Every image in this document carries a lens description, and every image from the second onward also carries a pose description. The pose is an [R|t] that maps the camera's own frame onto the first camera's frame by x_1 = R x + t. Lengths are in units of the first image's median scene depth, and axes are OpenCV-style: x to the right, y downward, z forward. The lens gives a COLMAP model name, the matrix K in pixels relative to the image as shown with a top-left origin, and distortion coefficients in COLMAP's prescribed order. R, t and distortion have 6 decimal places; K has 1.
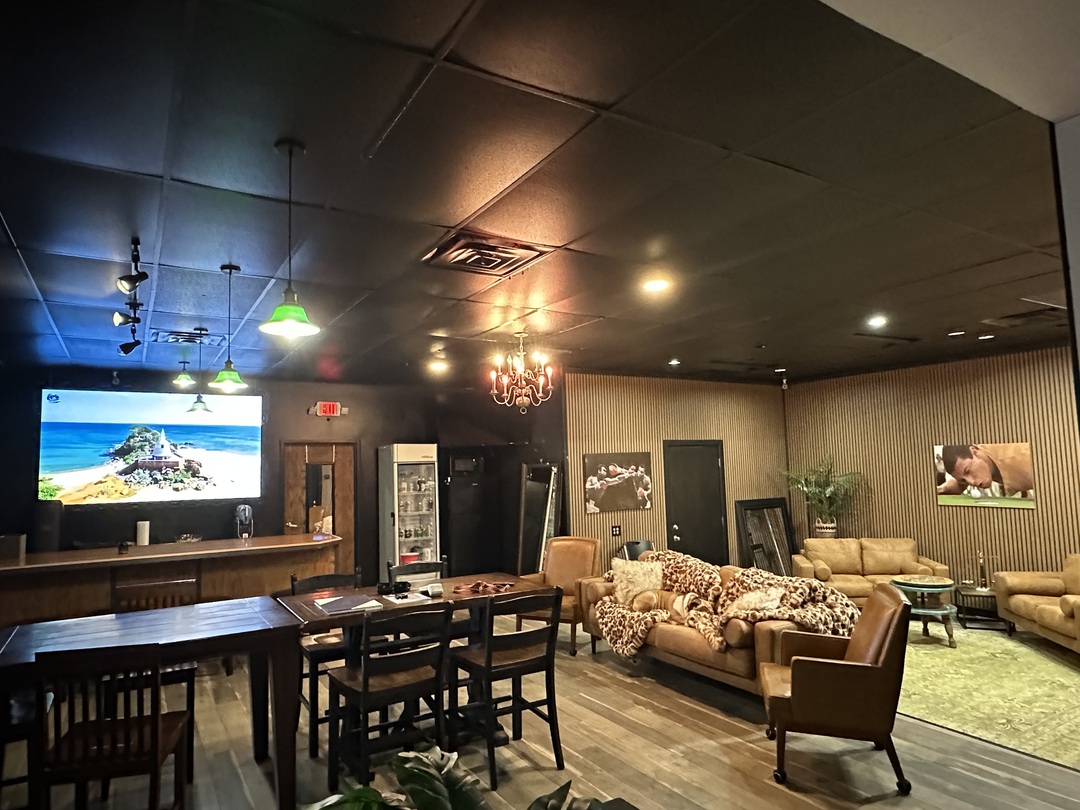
lens RADIAL K [[670.0, 0, 538.8], [0, 670.0, 411.3], [0, 0, 1]] dist [-0.005269, -0.001319]
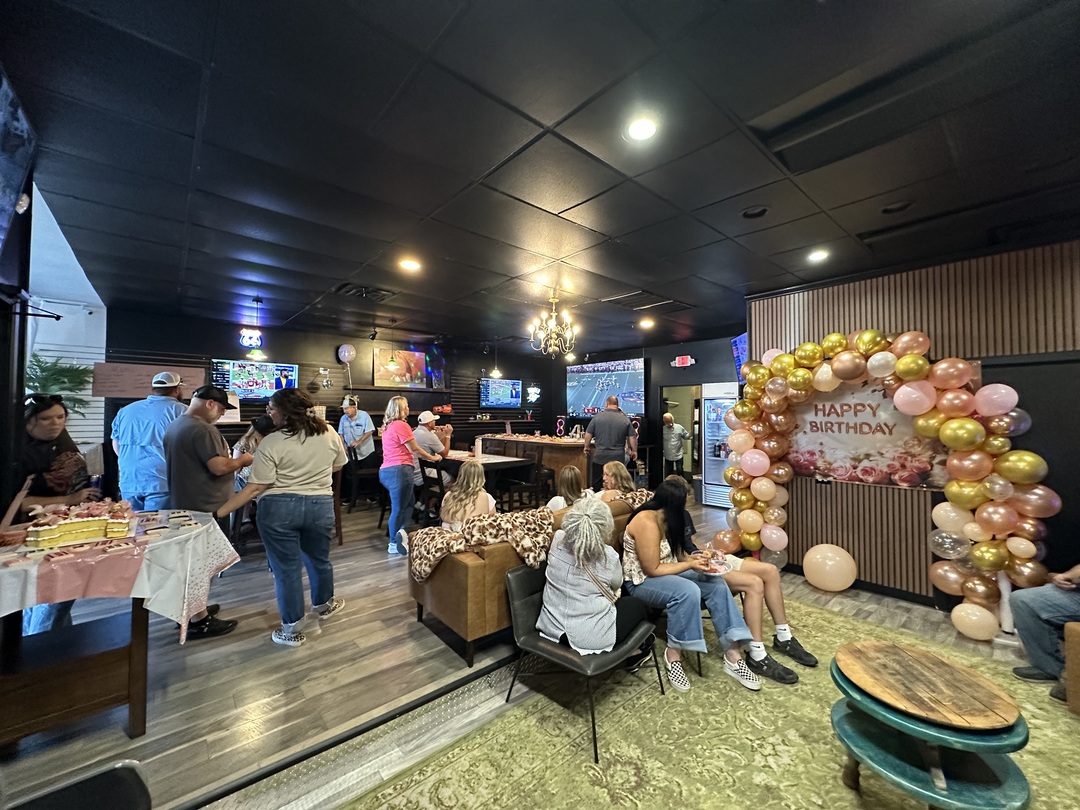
lens RADIAL K [[429.0, 0, 540.0], [0, 429.0, 405.0], [0, 0, 1]] dist [-0.001317, -0.000113]
pose [[0.165648, 0.007047, -0.986160, 0.588084], [0.074621, 0.997018, 0.019659, 0.053225], [0.983358, -0.076845, 0.164628, 0.586410]]
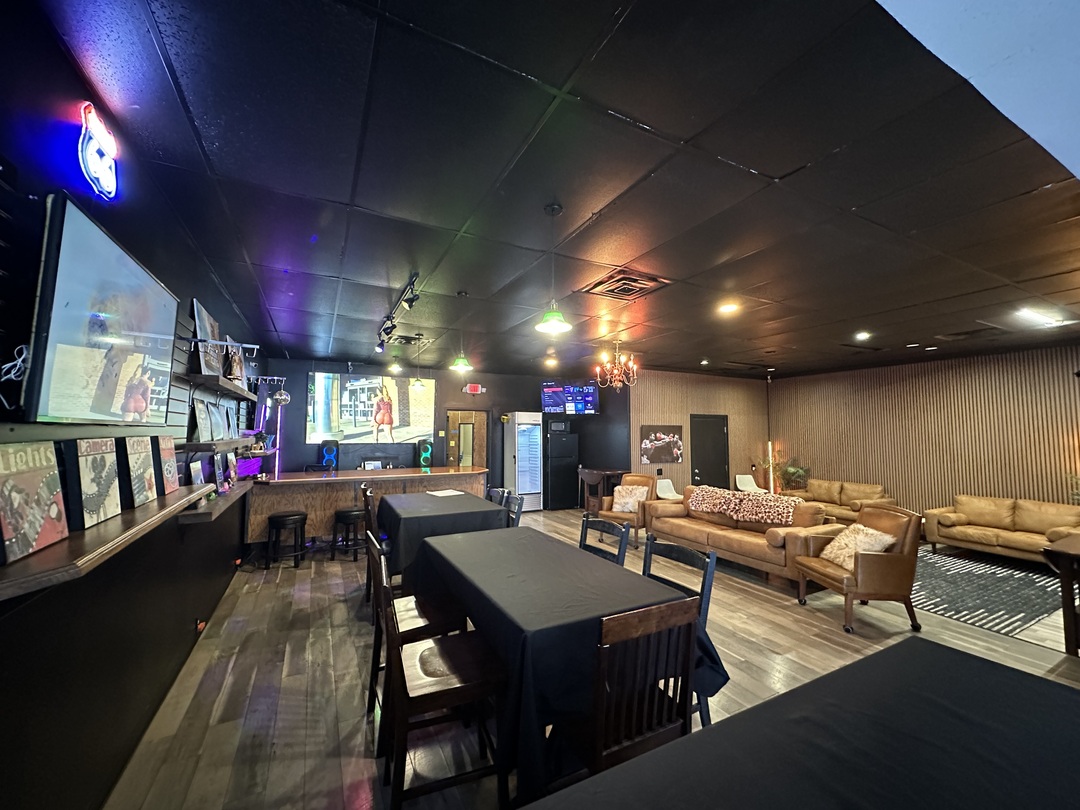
lens RADIAL K [[429.0, 0, 540.0], [0, 429.0, 405.0], [0, 0, 1]] dist [-0.001317, -0.000113]
pose [[0.997141, 0.024850, -0.071353, -0.093182], [-0.023357, 0.999492, 0.021676, 0.010099], [0.071856, -0.019948, 0.997216, 0.000959]]
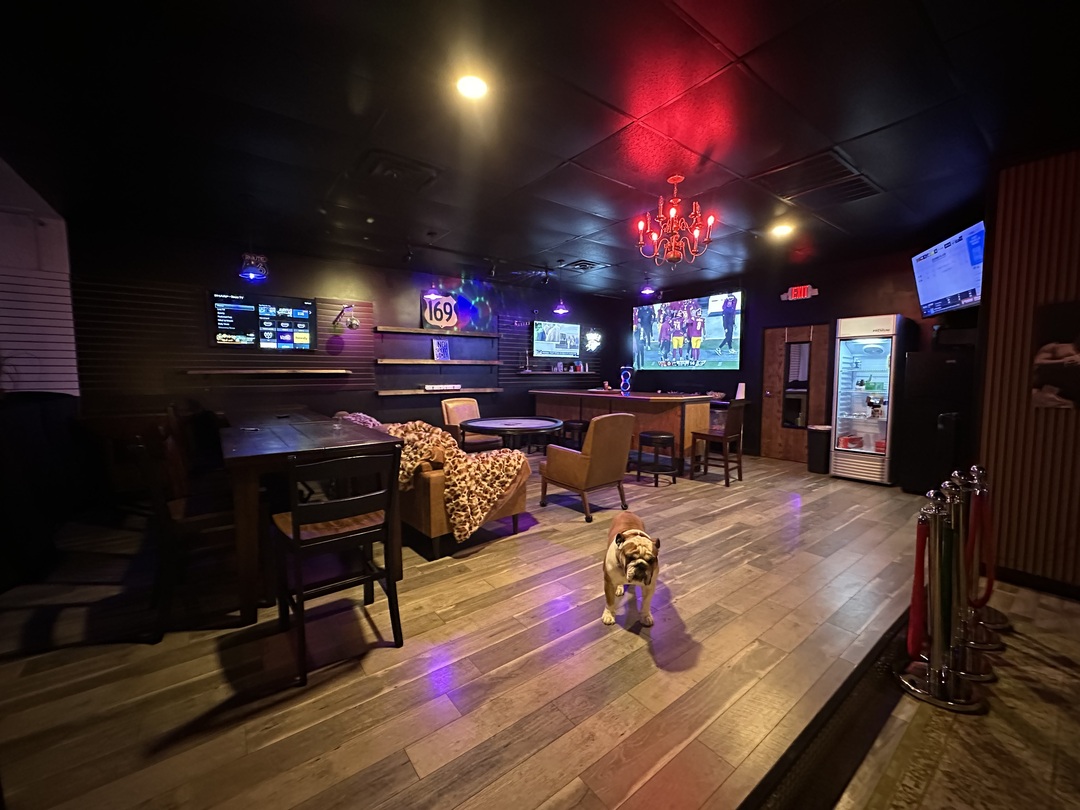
lens RADIAL K [[429.0, 0, 540.0], [0, 429.0, 405.0], [0, 0, 1]] dist [-0.001317, -0.000113]
pose [[0.103660, 0.100751, -0.989497, 0.392000], [0.079264, 0.990855, 0.109193, 0.074795], [0.991449, -0.089751, 0.094726, 0.532697]]
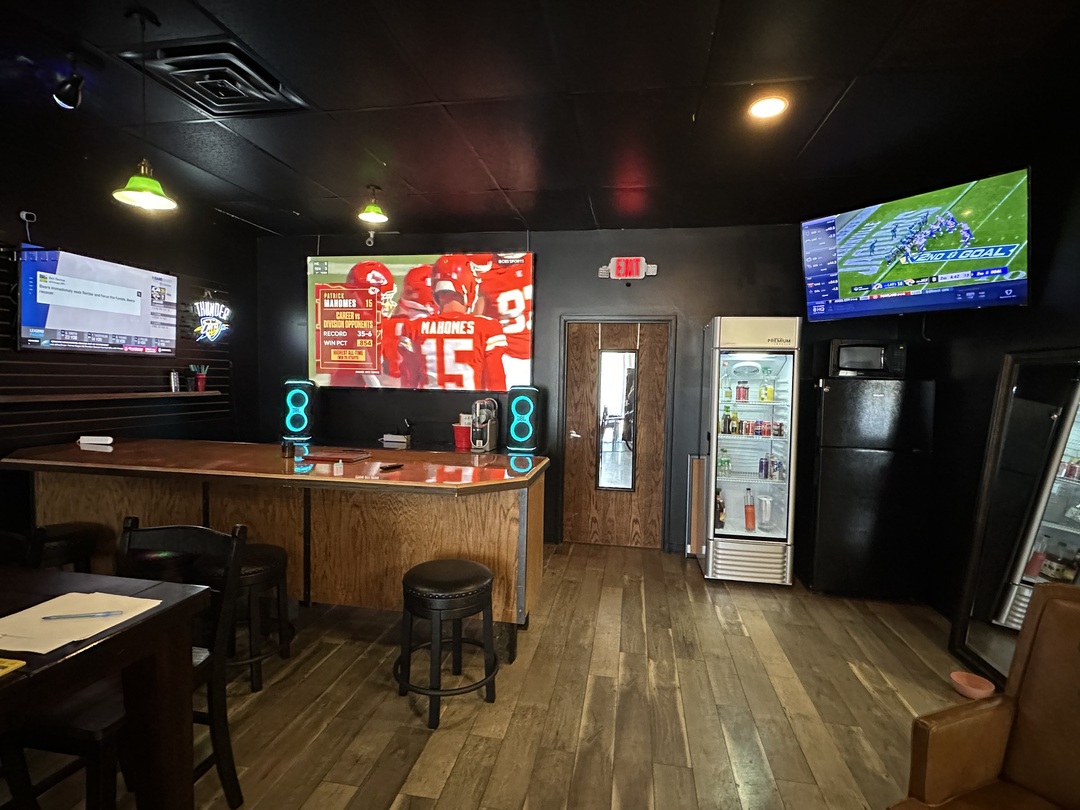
lens RADIAL K [[538.3, 0, 533.5], [0, 538.3, 405.0], [0, 0, 1]] dist [-0.000797, 0.000013]
pose [[0.742097, 0.075443, -0.666033, -0.018304], [0.016255, 0.991328, 0.130402, 0.065263], [0.670095, -0.107597, 0.734436, 0.575612]]
